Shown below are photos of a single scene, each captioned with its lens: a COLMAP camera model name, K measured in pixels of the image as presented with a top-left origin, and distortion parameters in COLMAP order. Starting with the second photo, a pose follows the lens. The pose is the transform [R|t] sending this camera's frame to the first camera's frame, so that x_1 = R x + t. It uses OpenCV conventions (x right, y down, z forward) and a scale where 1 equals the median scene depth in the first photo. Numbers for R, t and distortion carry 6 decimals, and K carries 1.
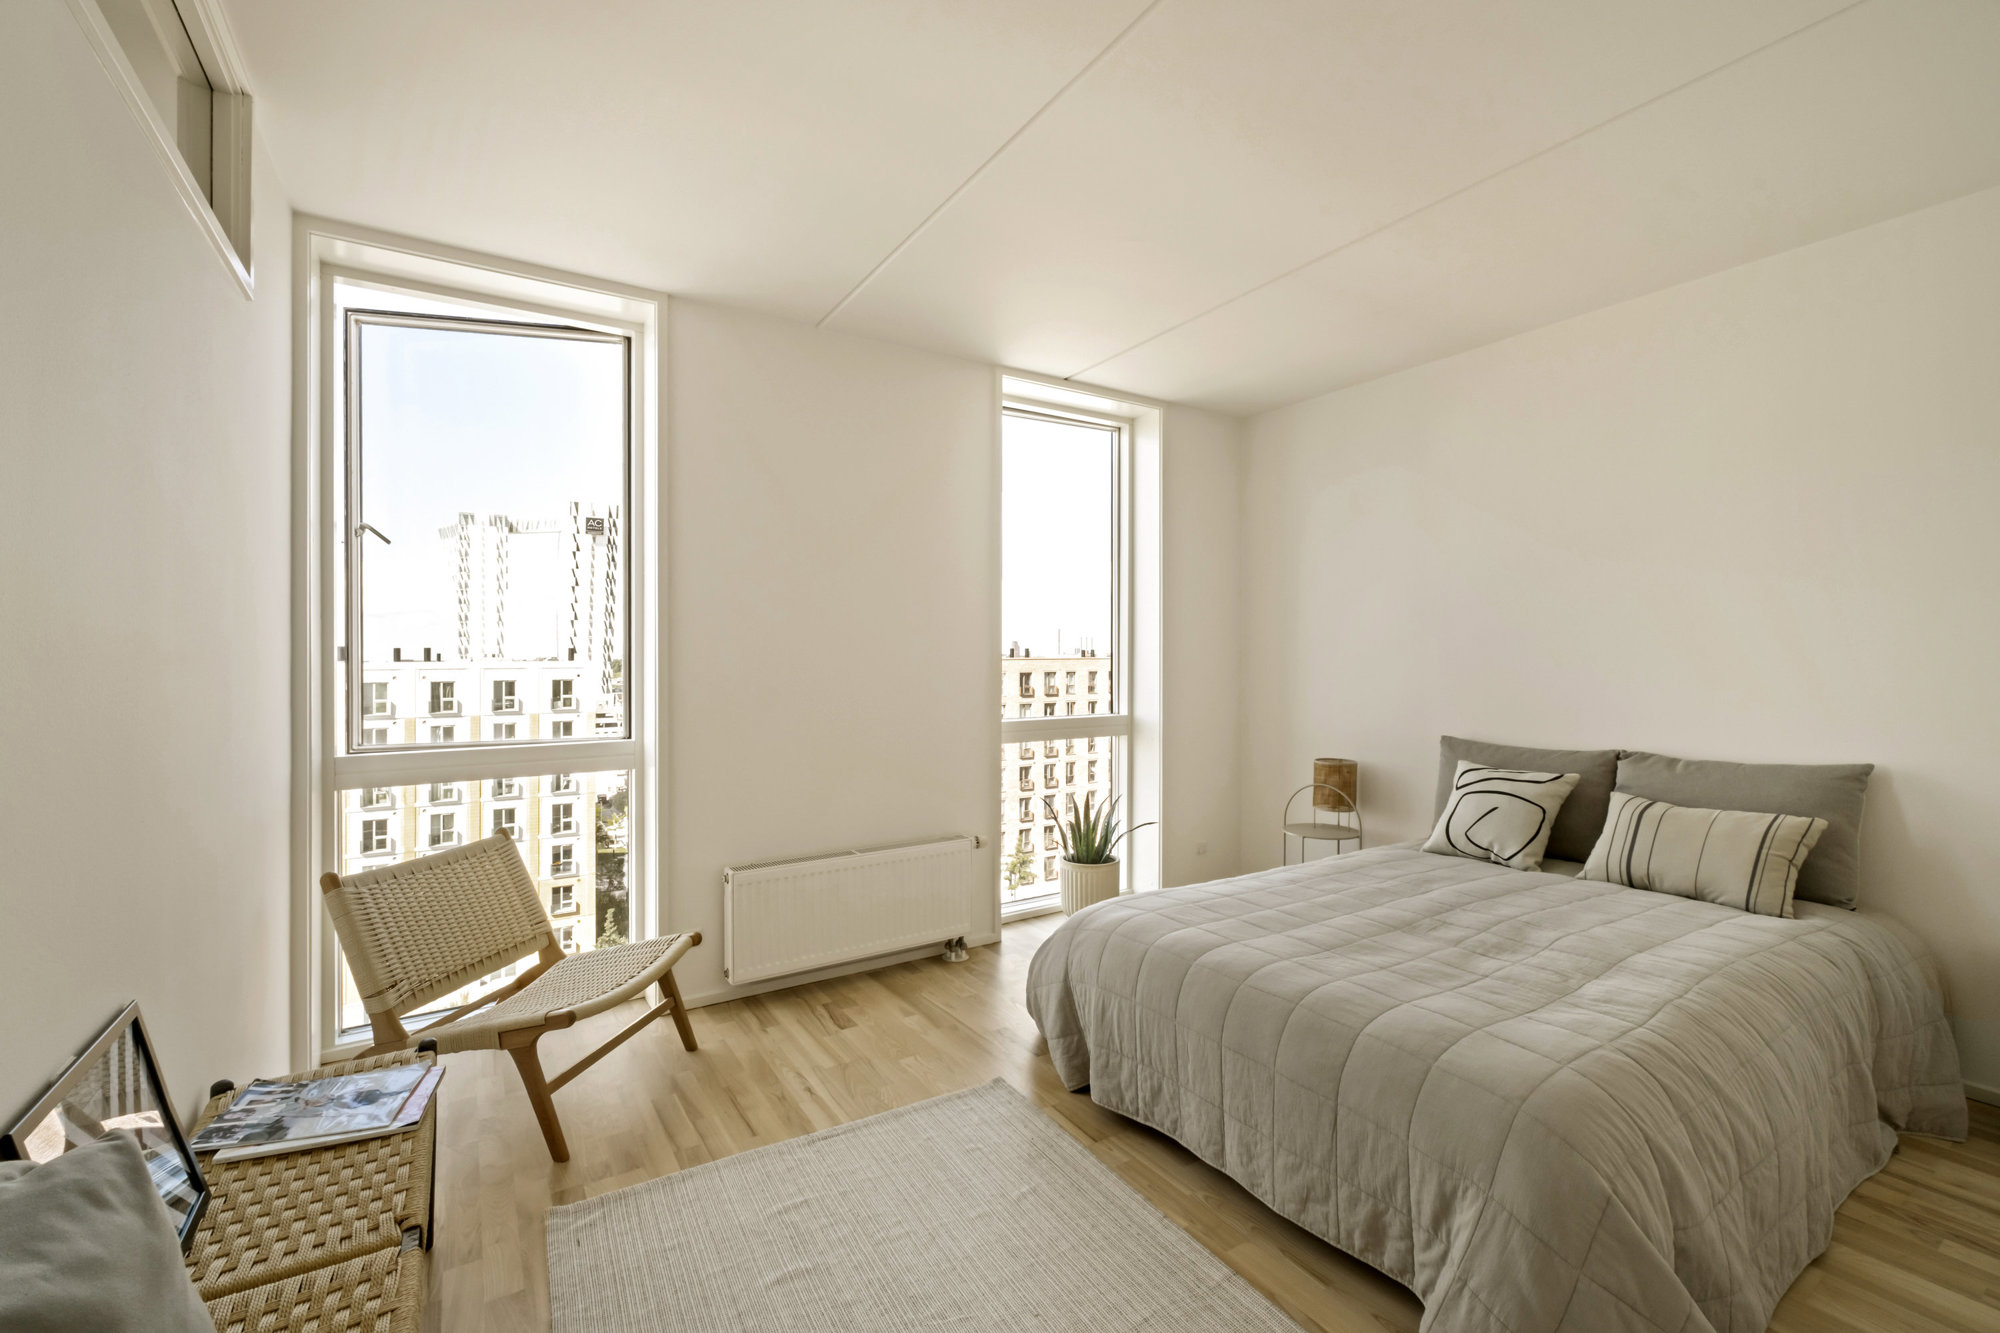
lens RADIAL K [[857.9, 0, 998.0], [0, 857.9, 667.5], [0, 0, 1]] dist [-0.001323, 0.000844]
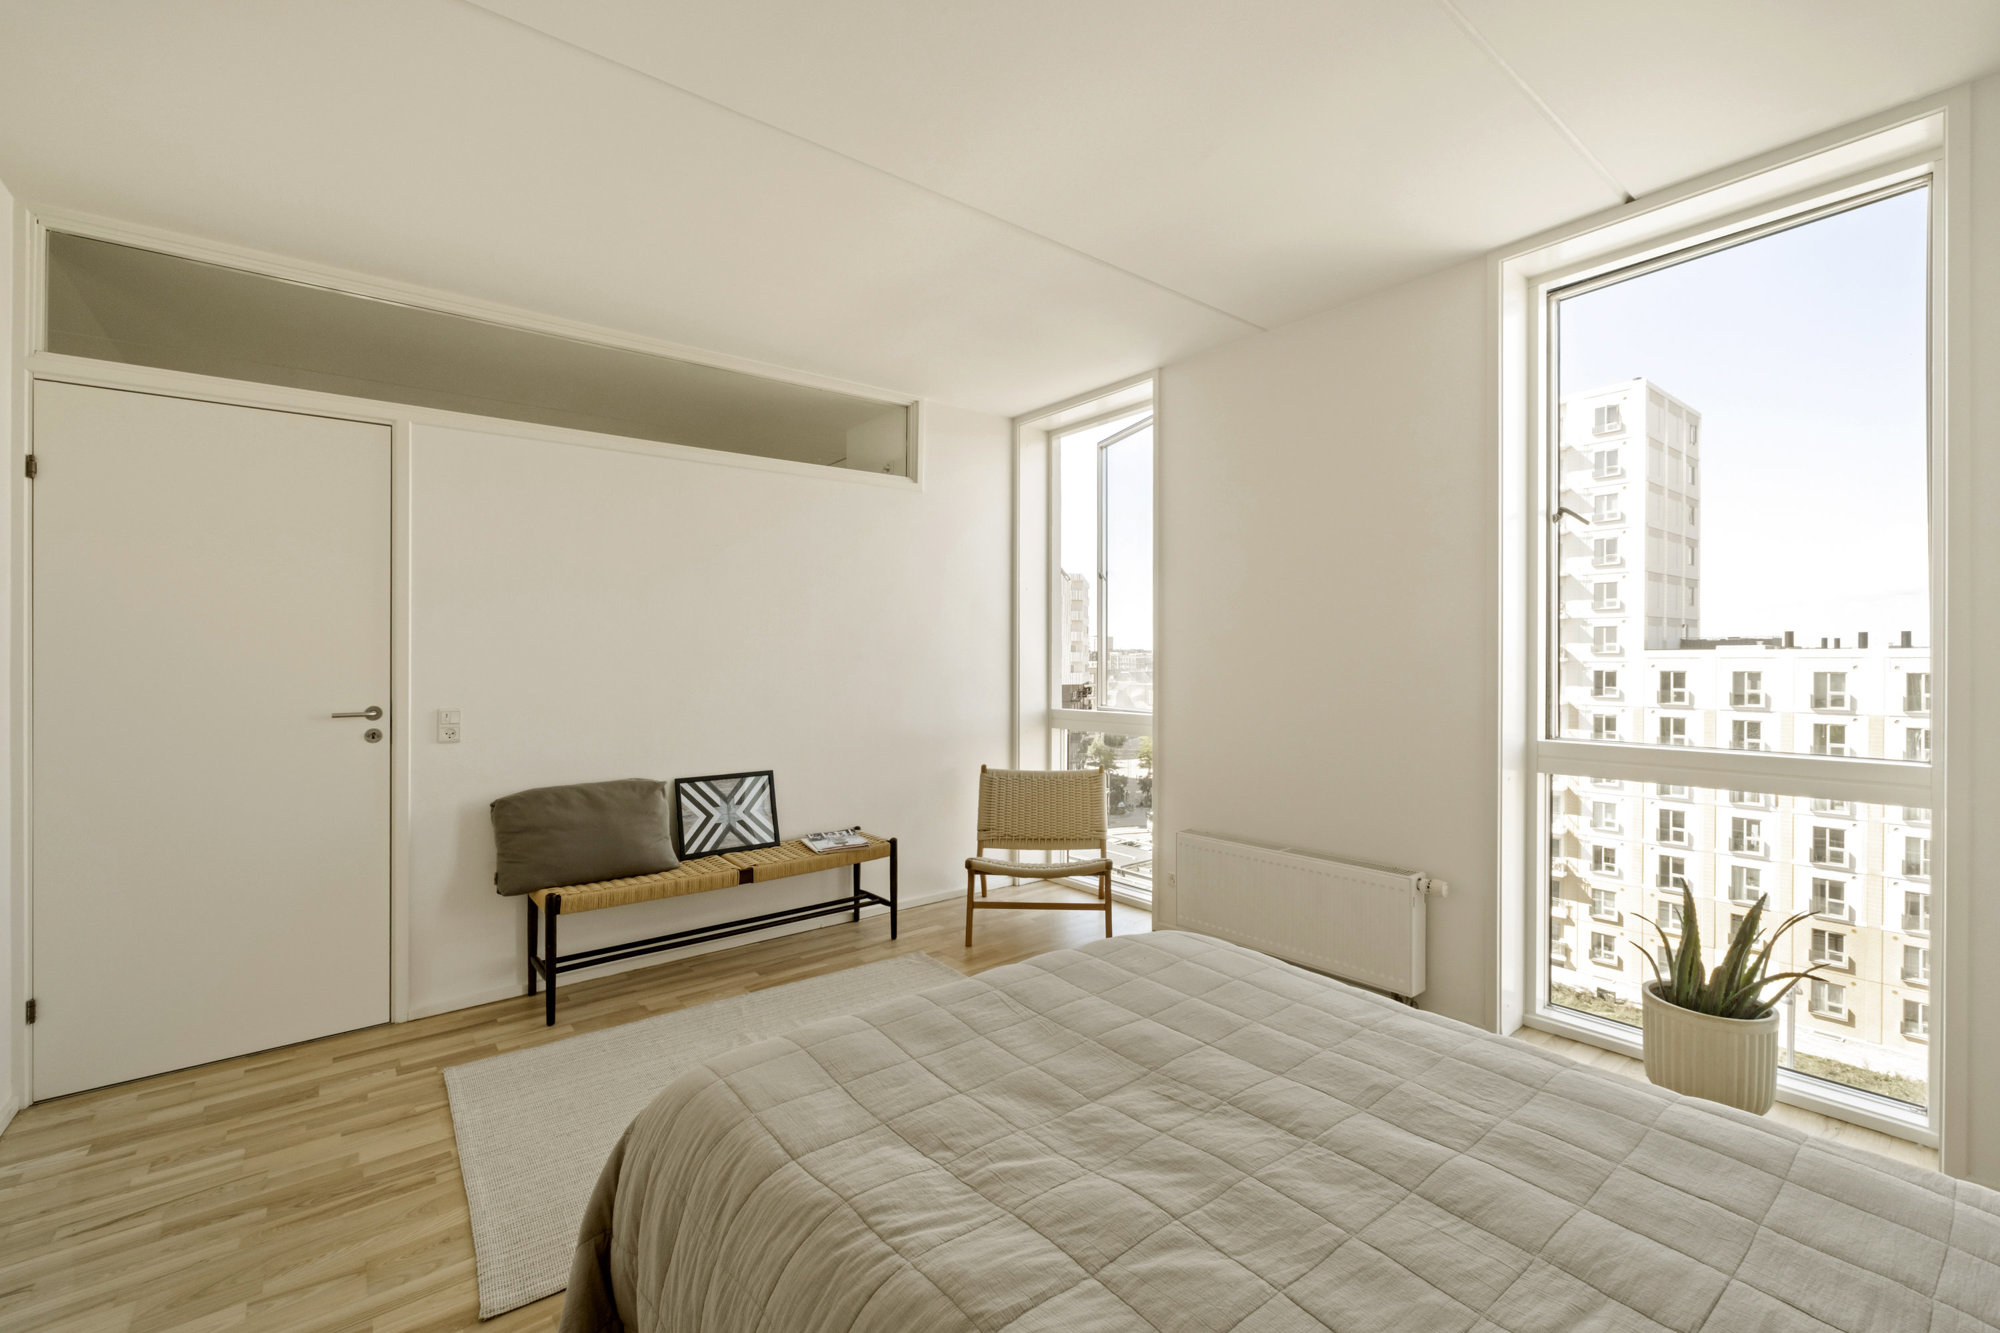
lens RADIAL K [[857.9, 0, 999.0], [0, 857.9, 657.3], [0, 0, 1]] dist [-0.001323, 0.000844]
pose [[0.094005, 0.006986, -0.995547, 0.222493], [-0.003665, 0.999971, 0.006671, -0.002342], [0.995565, 0.003021, 0.094028, 0.166438]]
